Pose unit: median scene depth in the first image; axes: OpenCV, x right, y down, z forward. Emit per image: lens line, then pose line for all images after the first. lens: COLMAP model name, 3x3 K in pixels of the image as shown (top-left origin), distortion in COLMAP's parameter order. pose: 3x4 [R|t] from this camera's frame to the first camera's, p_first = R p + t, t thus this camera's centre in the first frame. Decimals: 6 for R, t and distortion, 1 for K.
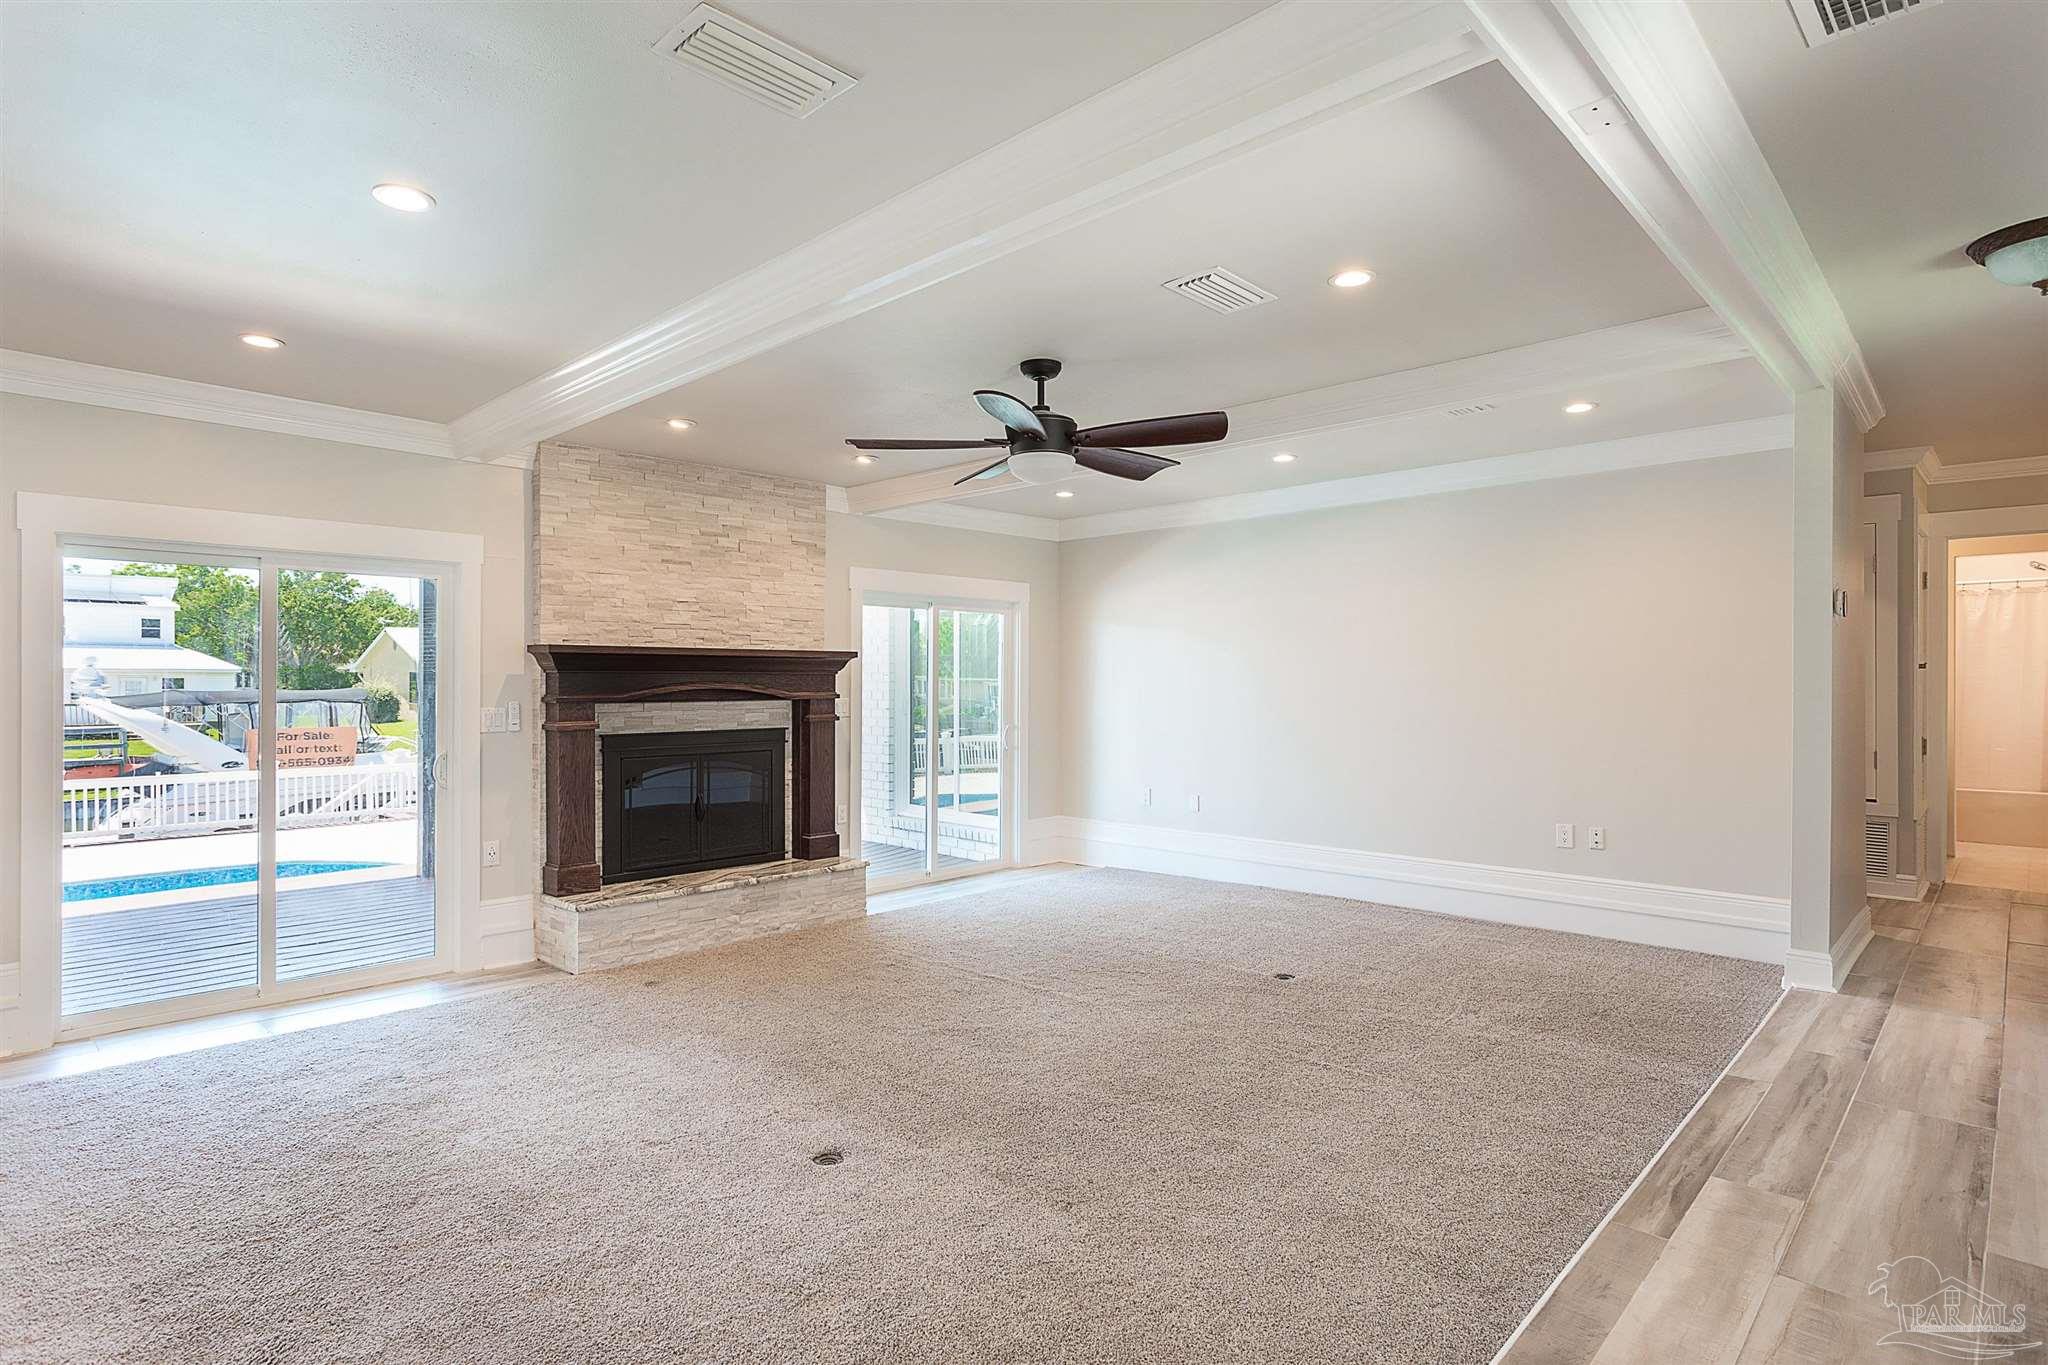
lens RADIAL K [[1063.2, 0, 1028.8], [0, 1063.2, 679.0], [0, 0, 1]] dist [-0.008610, -0.000014]
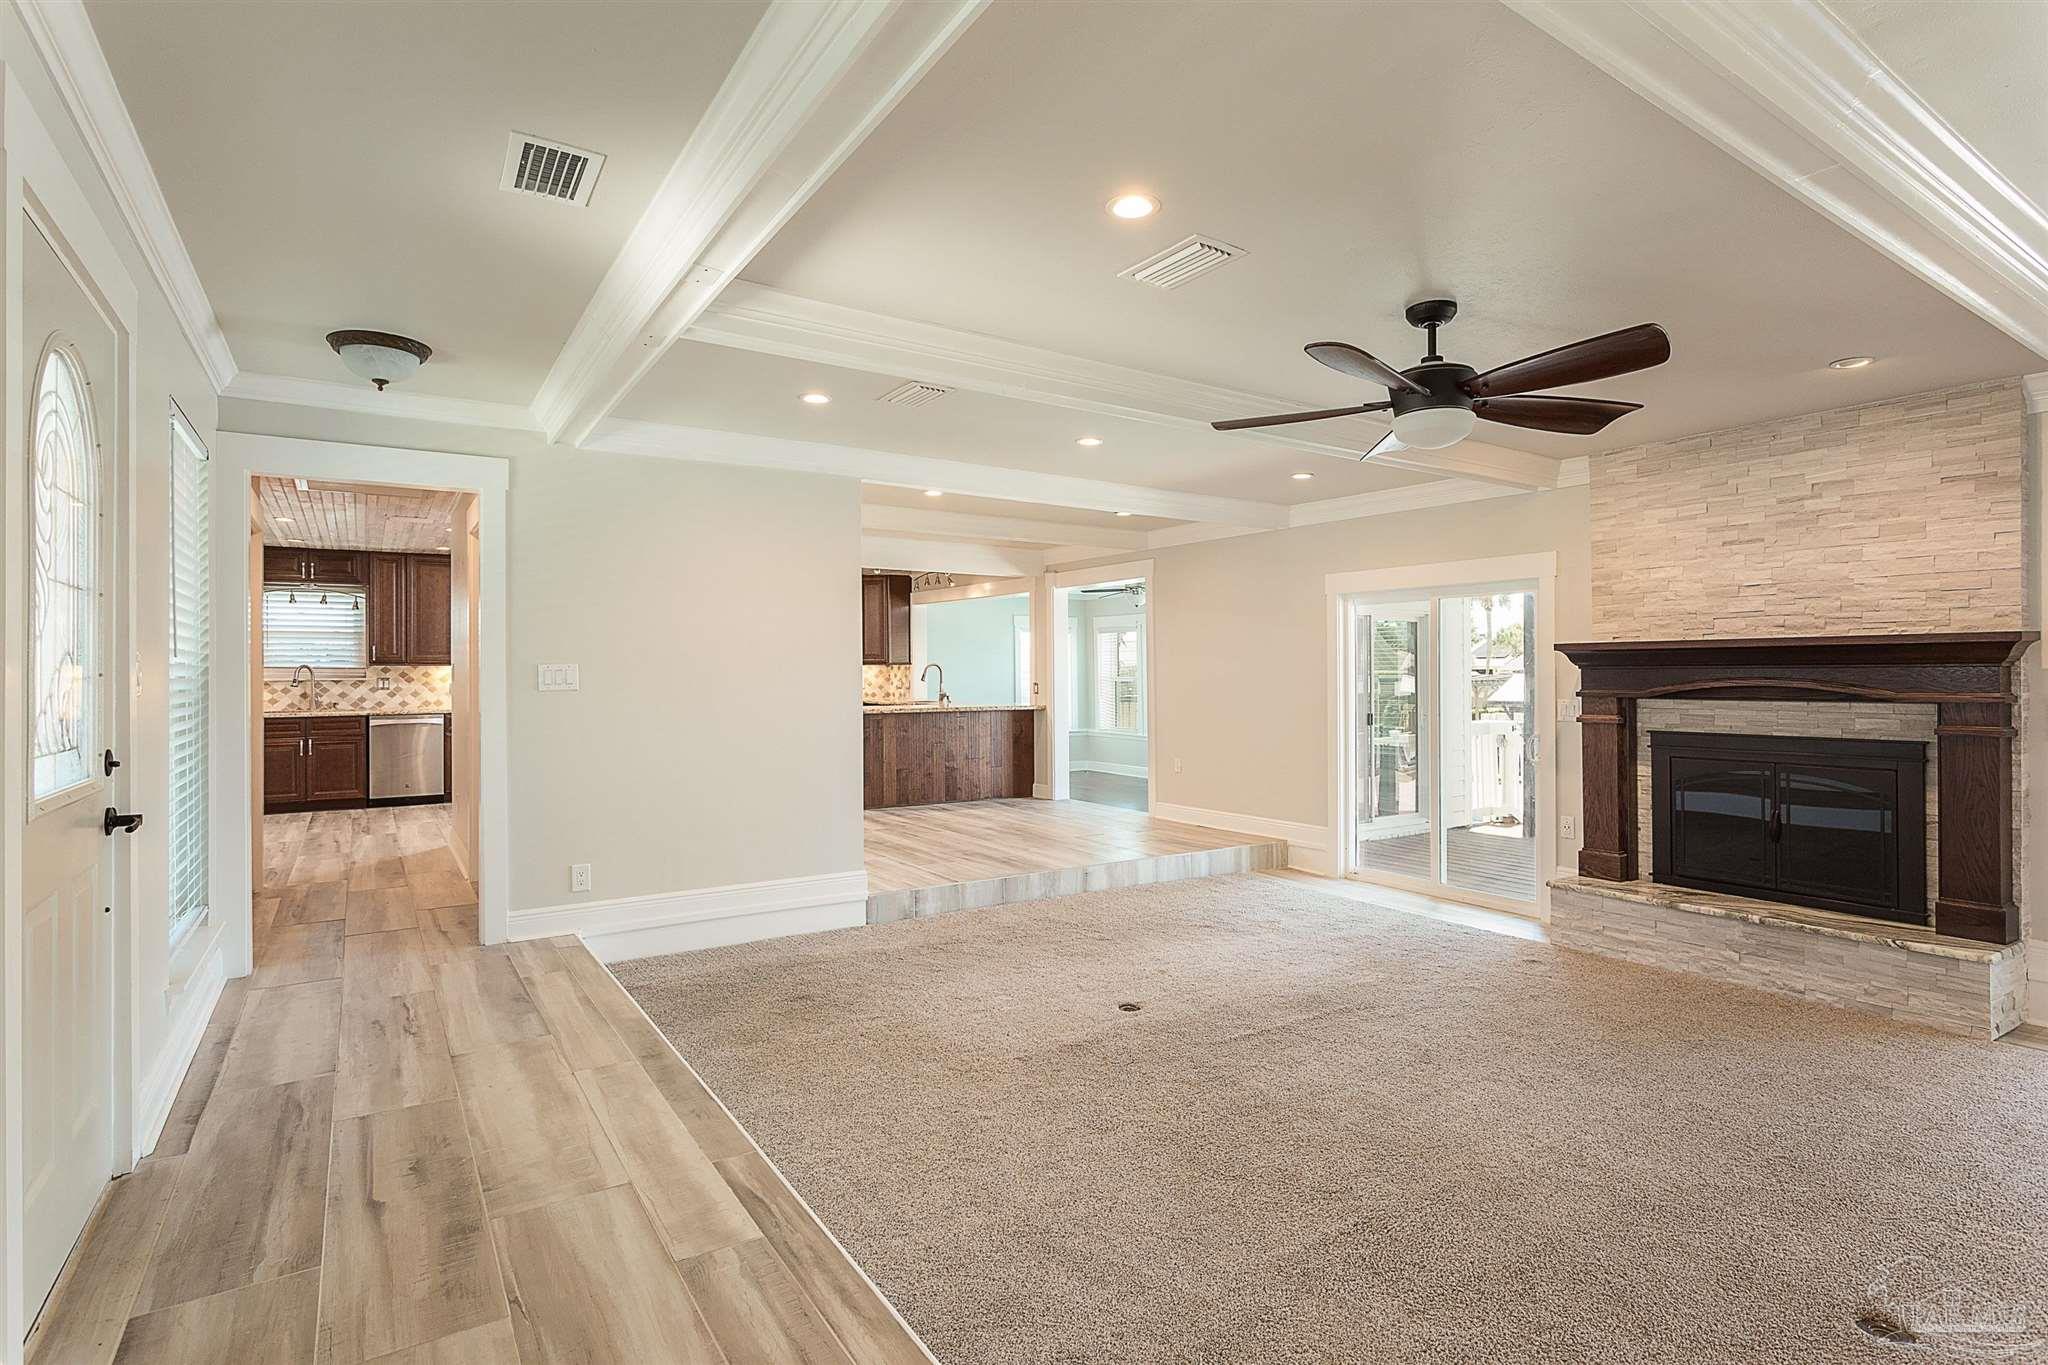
lens RADIAL K [[1018.1, 0, 1029.8], [0, 1018.1, 668.6], [0, 0, 1]] dist [-0.002446, 0.000346]
pose [[-0.228068, -0.002933, -0.973641, 0.647844], [0.006041, 0.999972, -0.004427, -0.004767], [0.973626, -0.006891, -0.228044, 0.639167]]
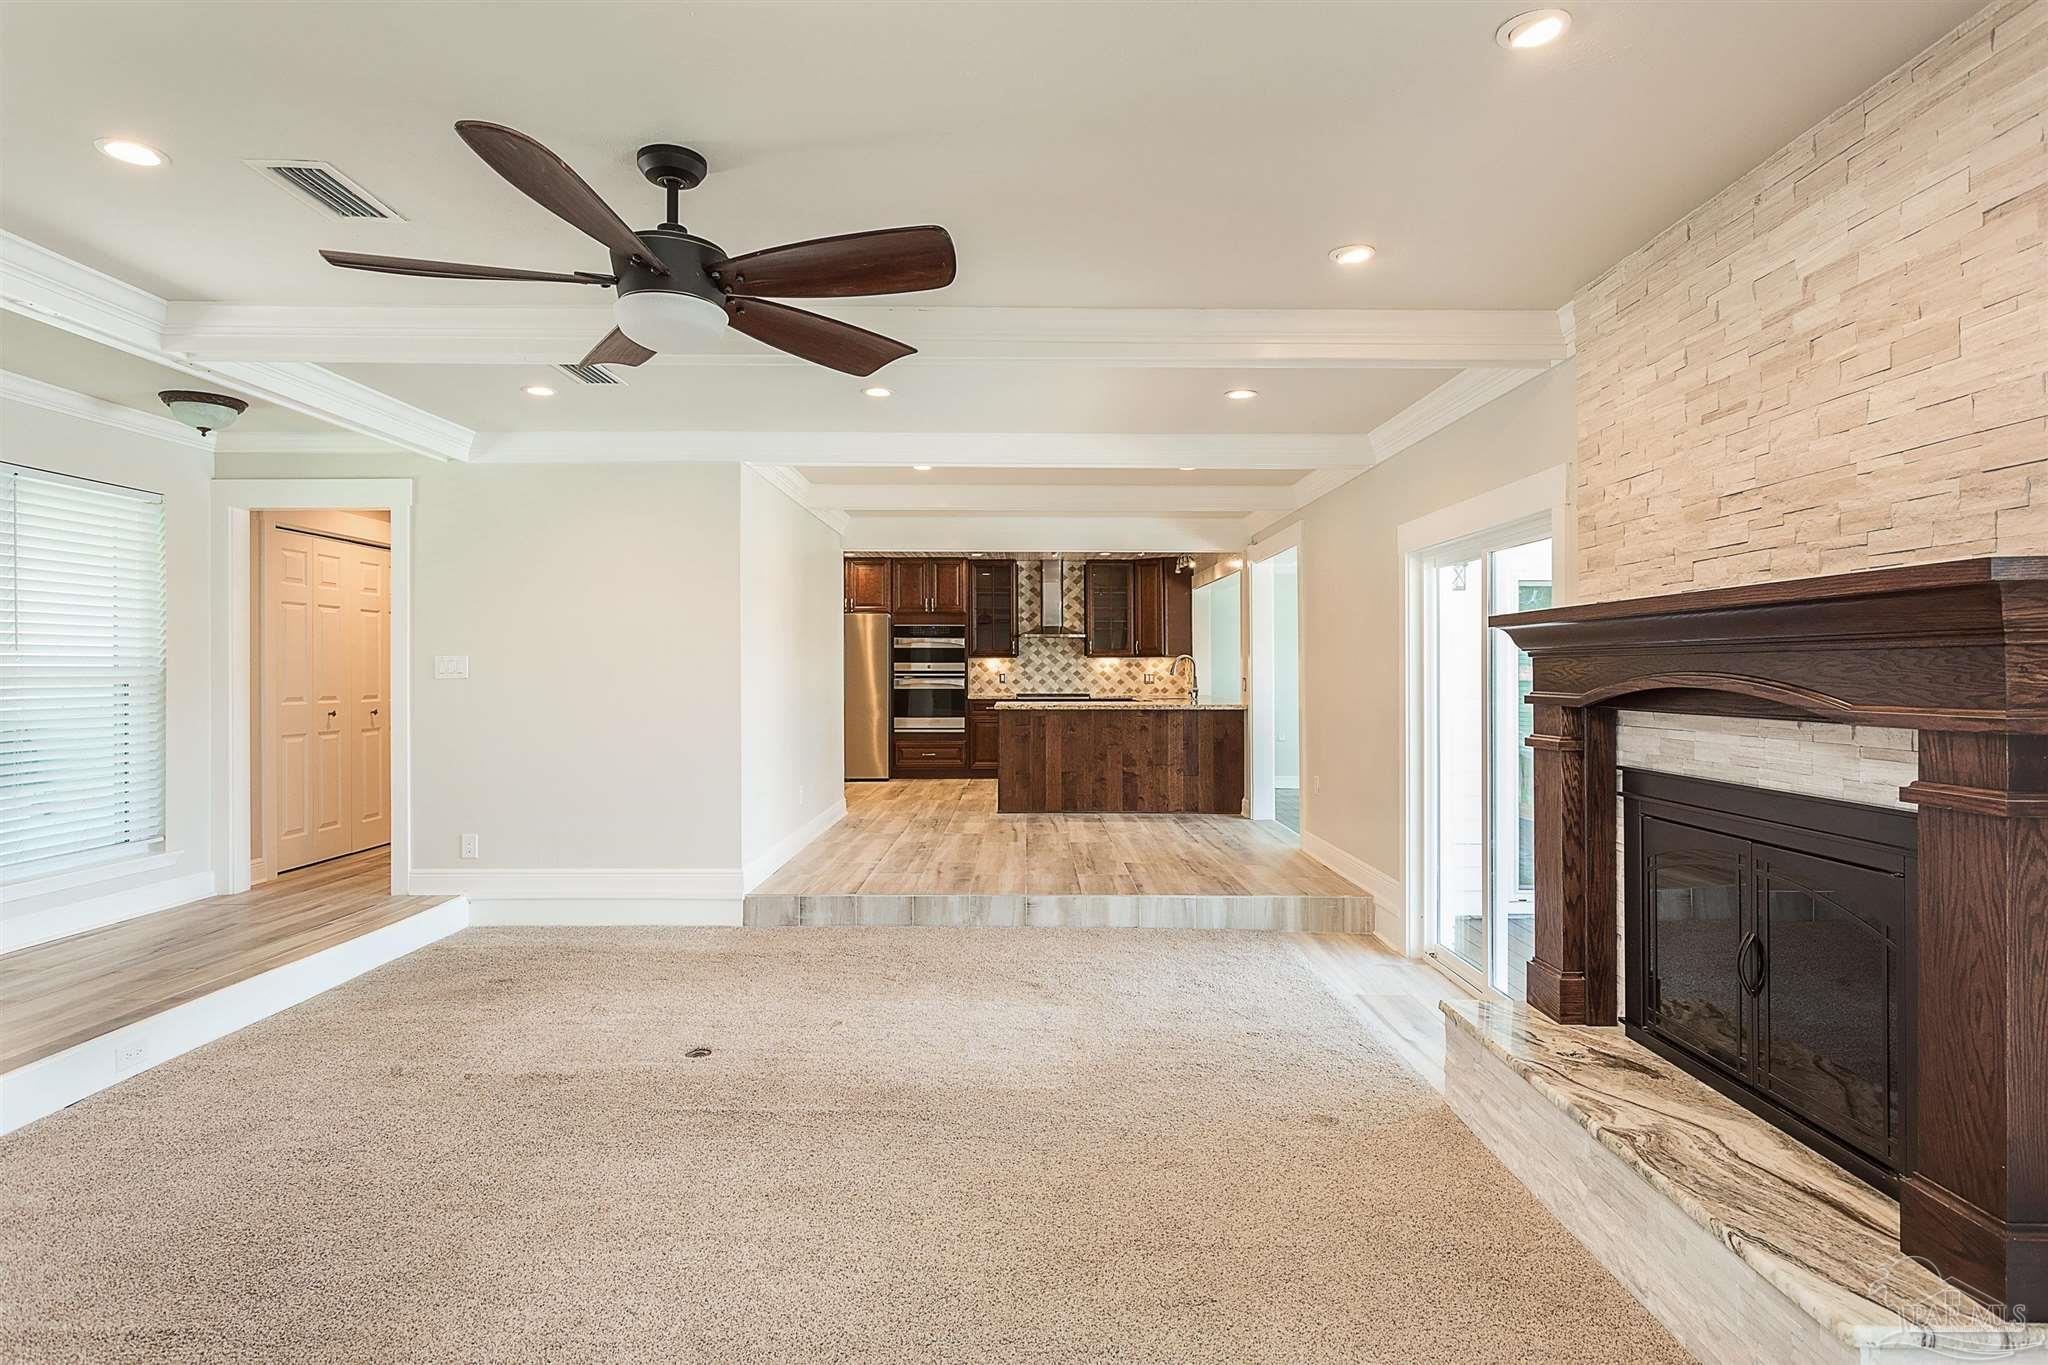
lens RADIAL K [[1077.9, 0, 1023.0], [0, 1077.9, 670.8], [0, 0, 1]] dist [0.000458, 0.000628]
pose [[-0.726888, 0.002041, -0.686753, 0.217775], [0.002928, 0.999996, -0.000127, 0.001377], [0.686750, -0.002103, -0.726891, 1.174097]]
